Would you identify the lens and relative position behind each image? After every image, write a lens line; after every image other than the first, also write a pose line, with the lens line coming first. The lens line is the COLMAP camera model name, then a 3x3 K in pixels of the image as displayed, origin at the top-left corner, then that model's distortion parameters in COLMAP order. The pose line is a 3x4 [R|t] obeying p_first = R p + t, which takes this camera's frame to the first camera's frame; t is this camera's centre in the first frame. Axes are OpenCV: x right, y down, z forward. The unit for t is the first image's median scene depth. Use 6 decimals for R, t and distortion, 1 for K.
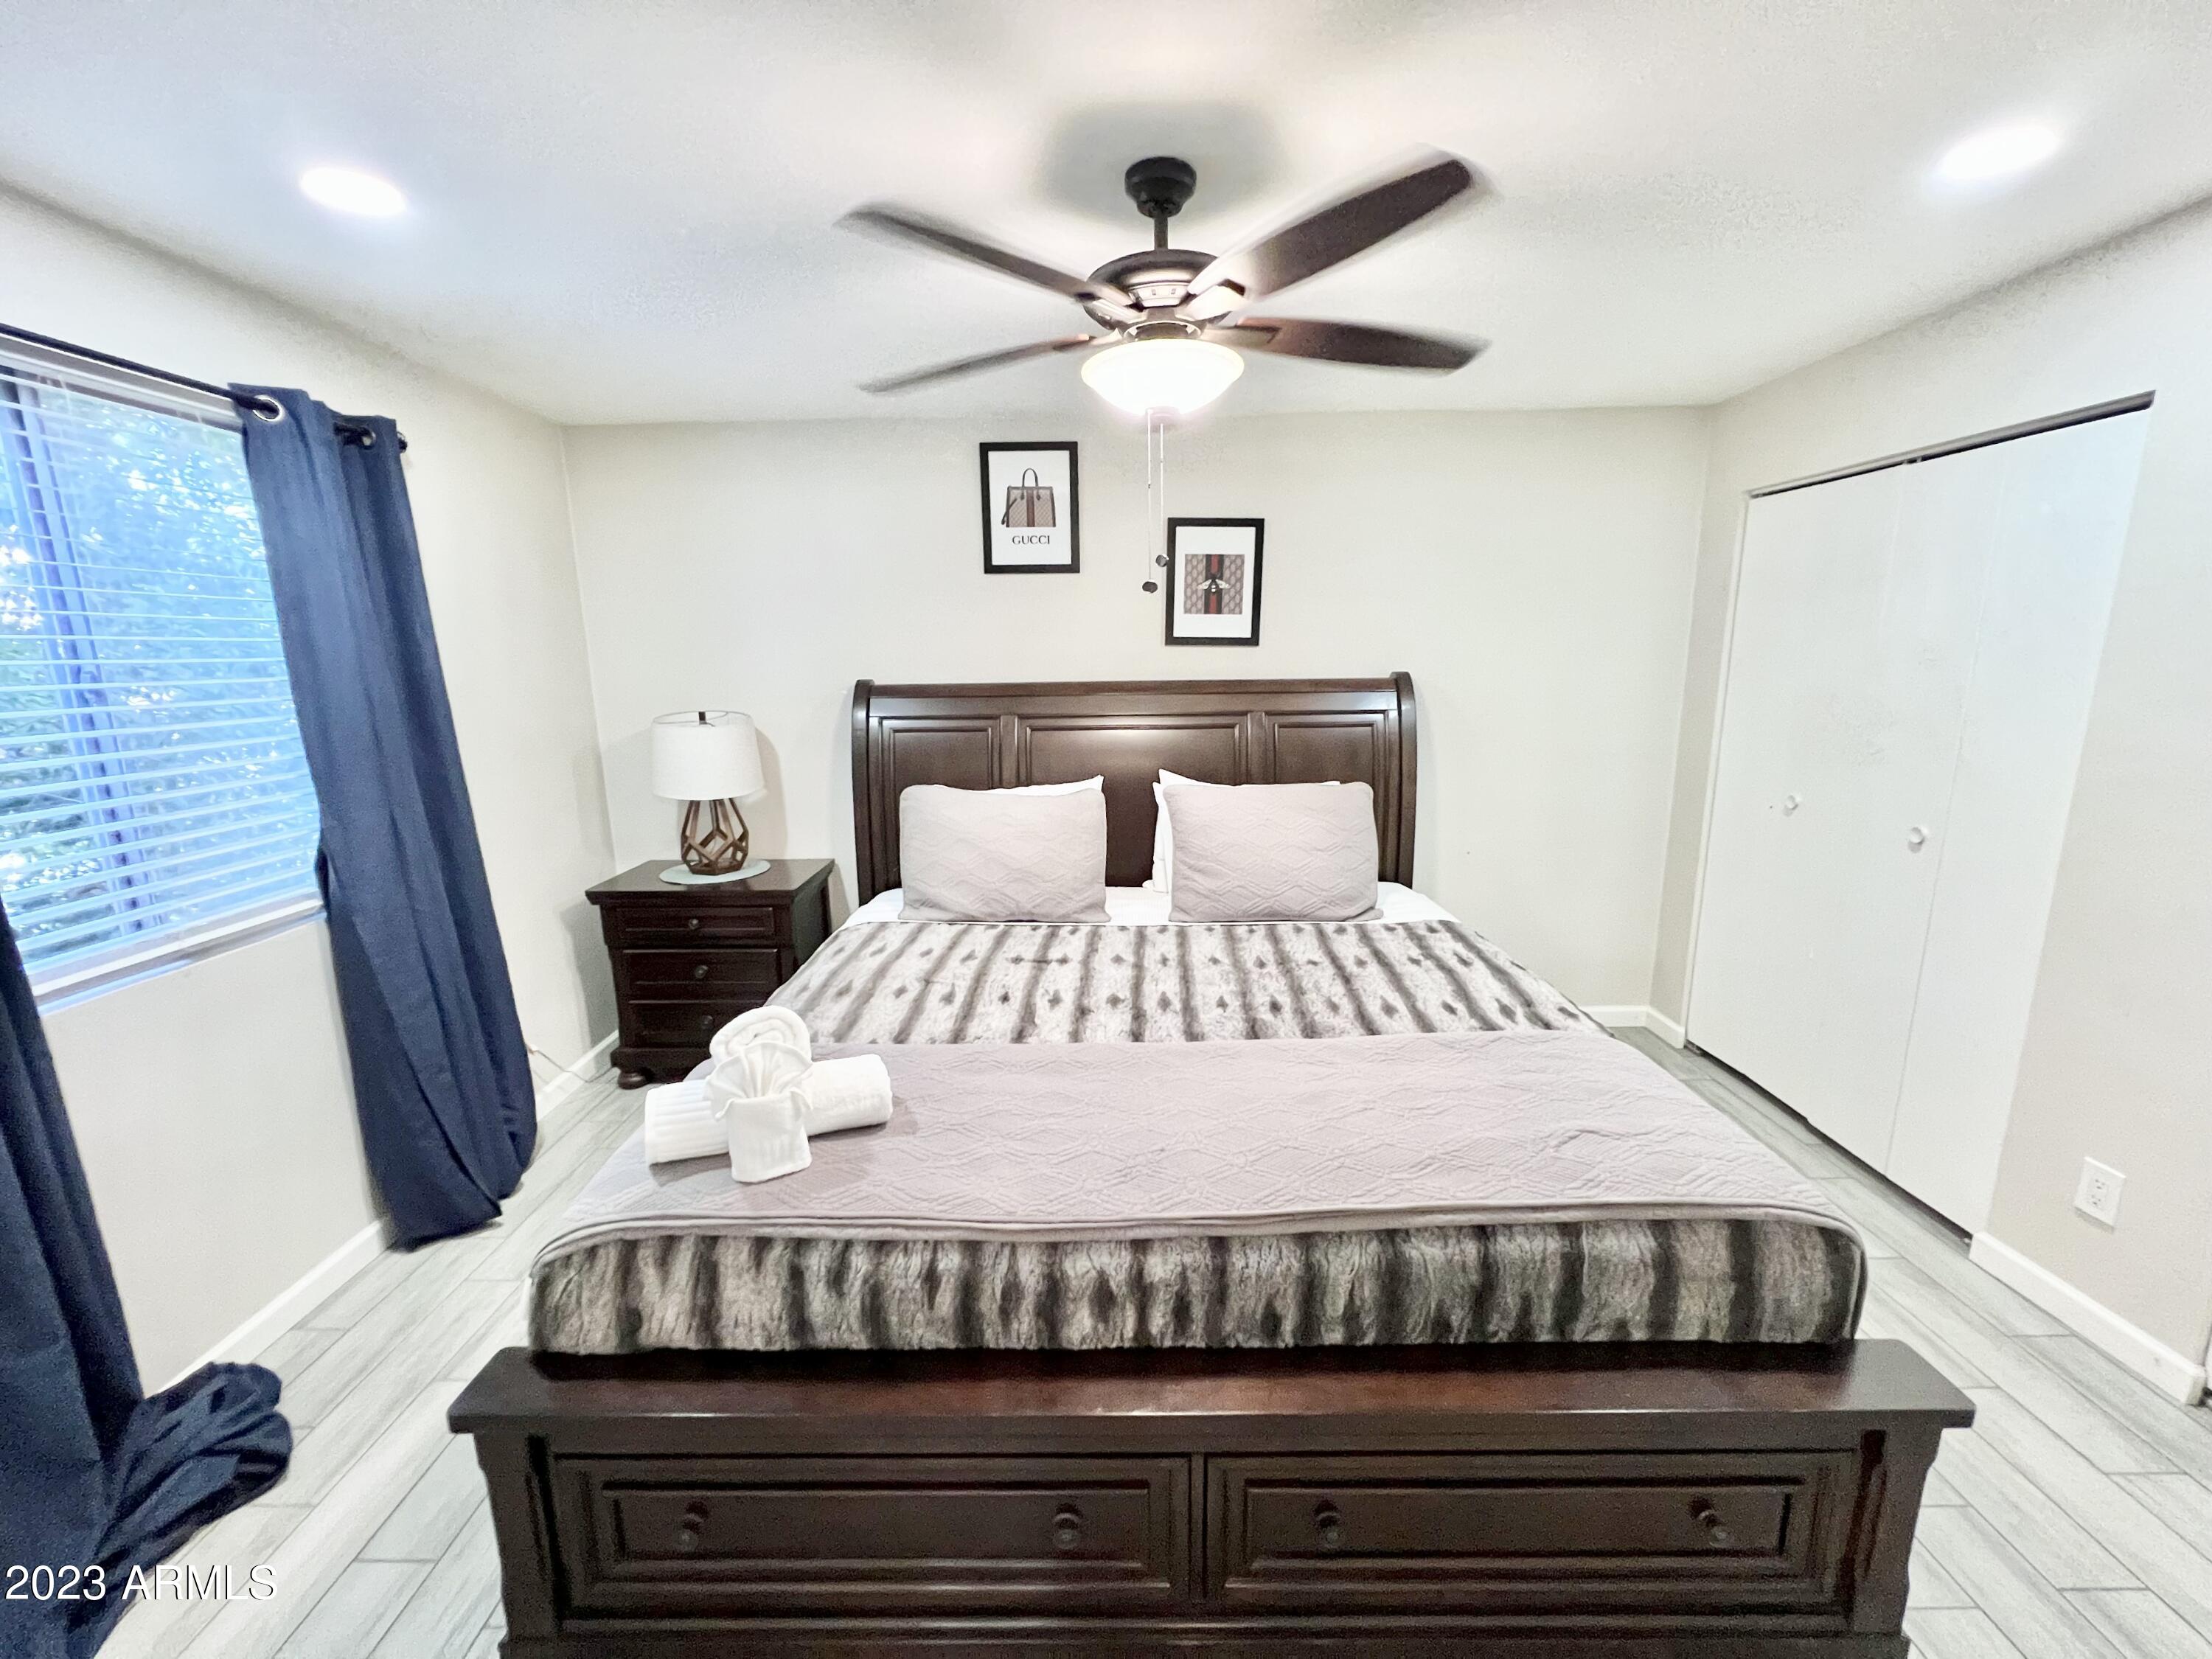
lens RADIAL K [[886.0, 0, 1103.8], [0, 886.0, 834.4], [0, 0, 1]] dist [-0.005643, 0.001215]
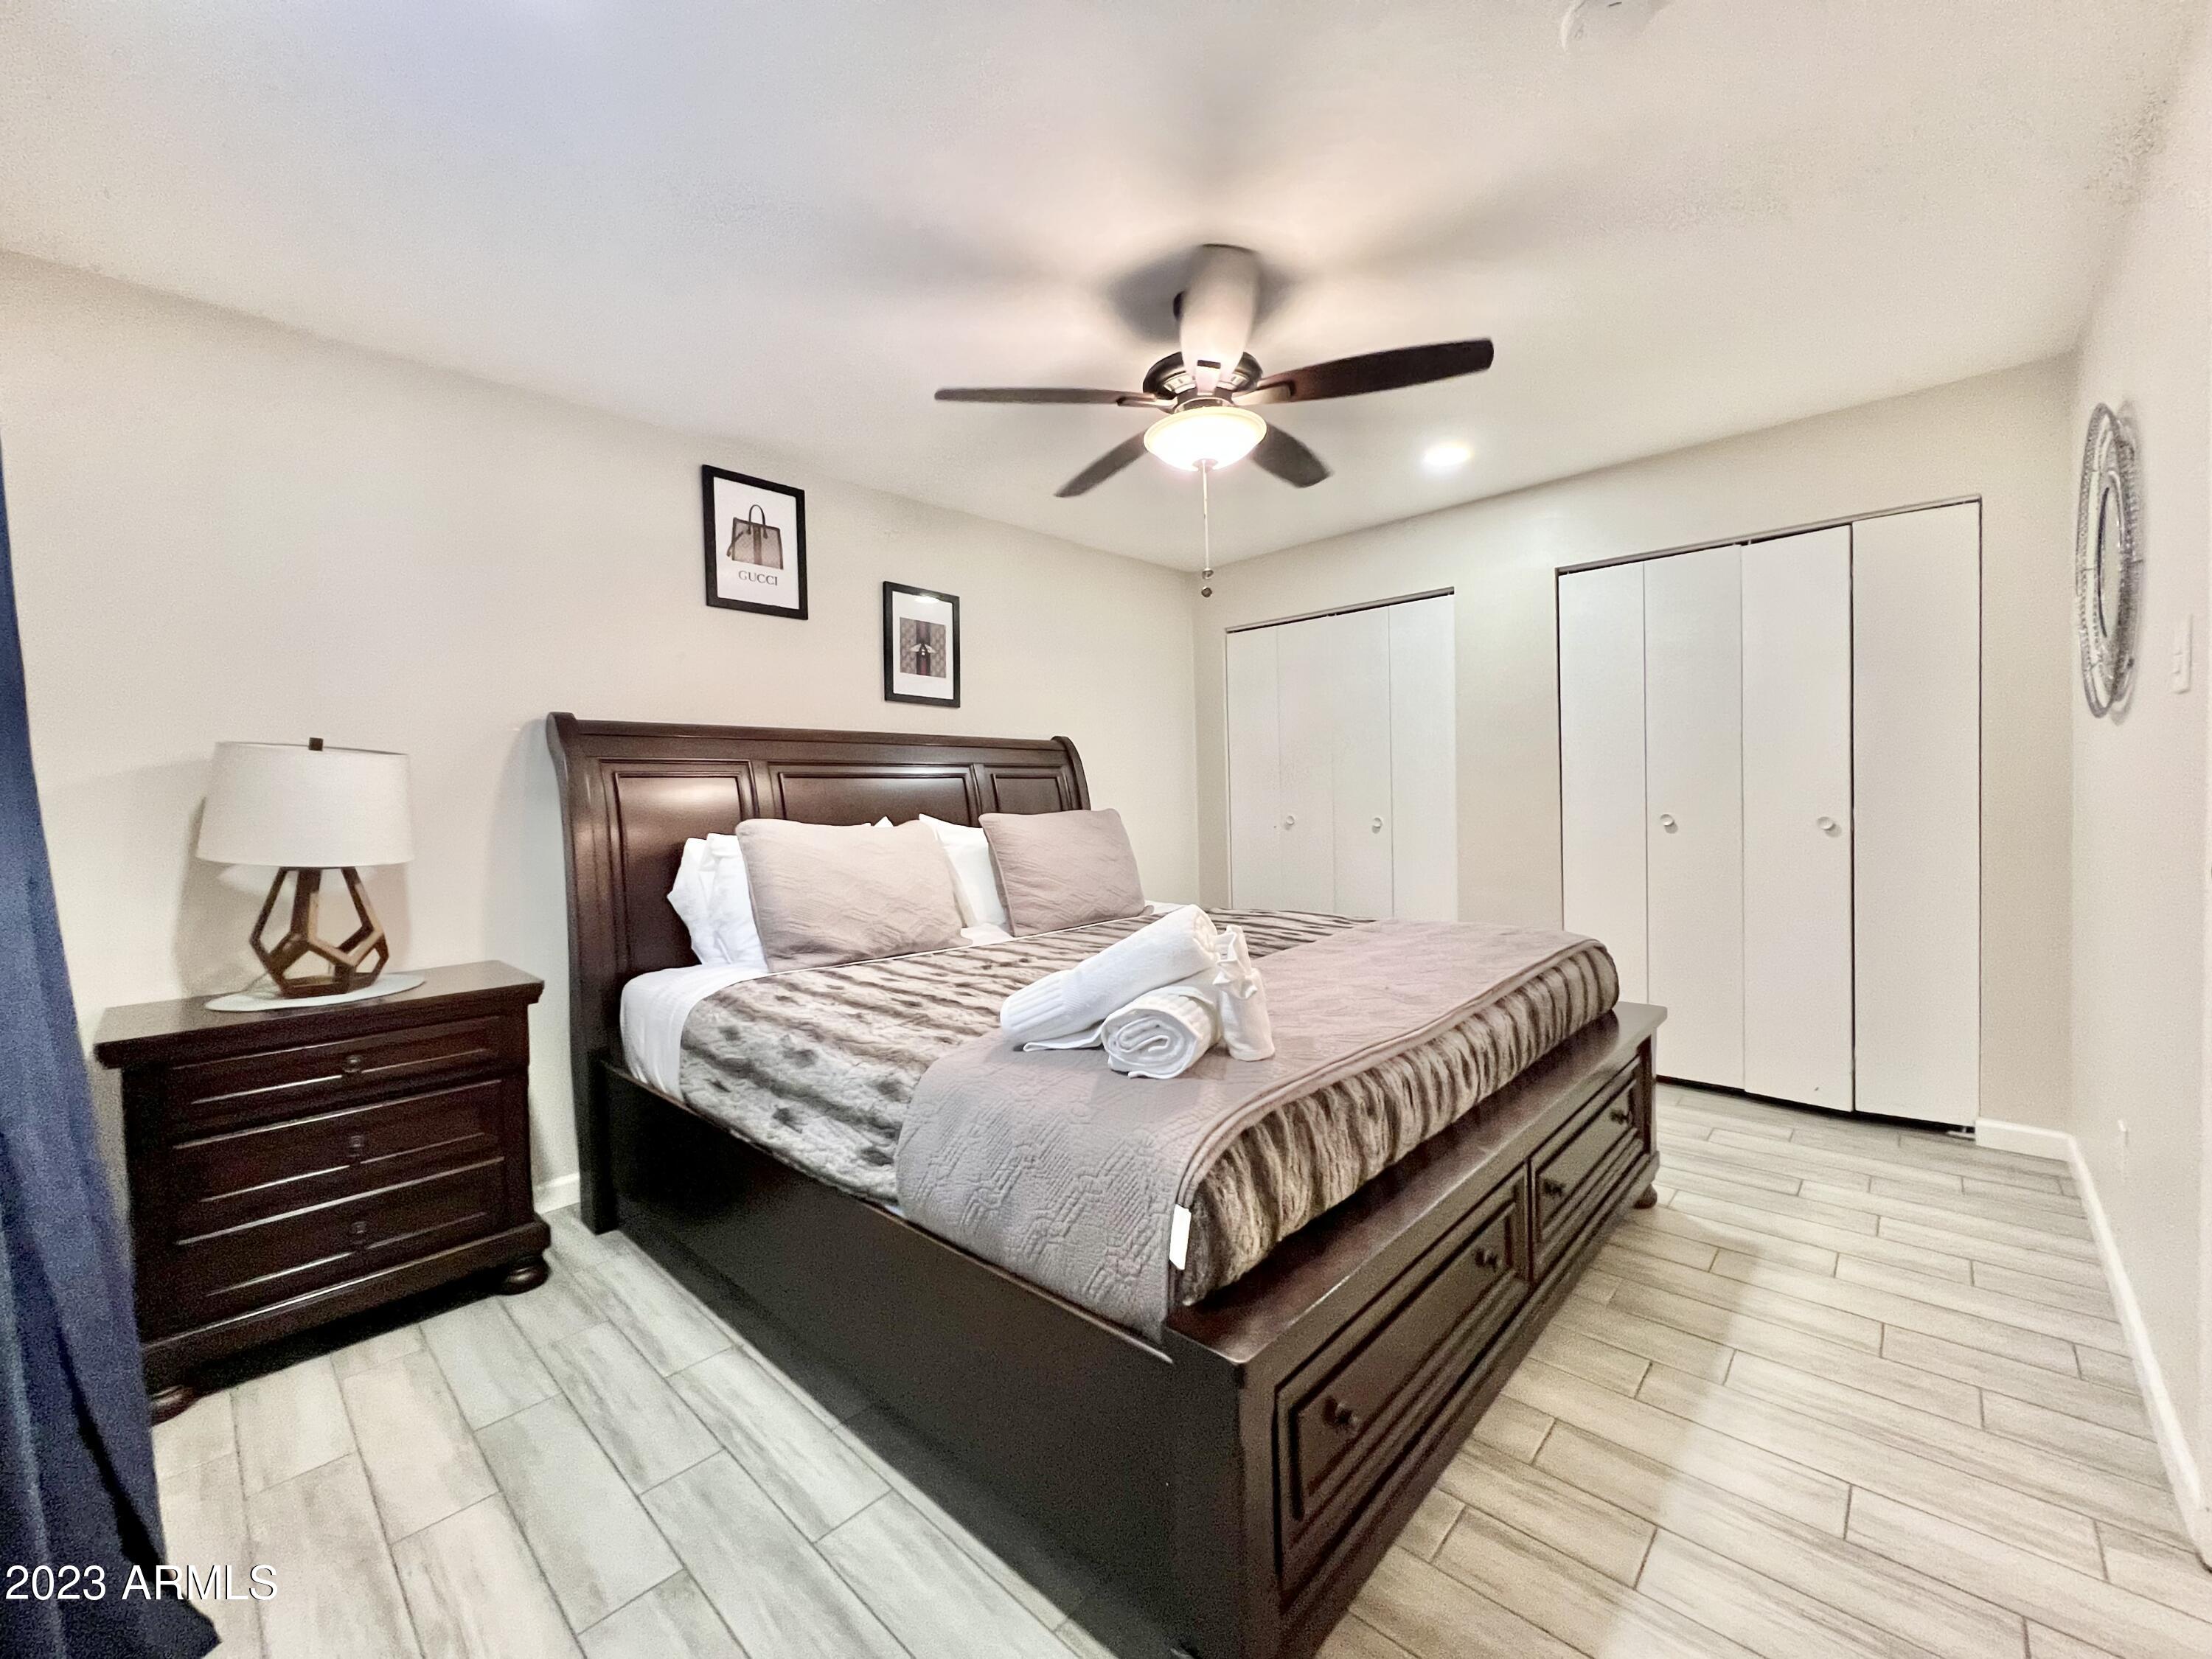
lens RADIAL K [[886.0, 0, 1102.3], [0, 886.0, 829.9], [0, 0, 1]] dist [-0.005643, 0.001215]
pose [[0.677111, -0.027197, 0.735378, -0.527928], [0.167695, 0.978726, -0.118210, 0.096471], [-0.716519, 0.203361, 0.667267, 0.175665]]
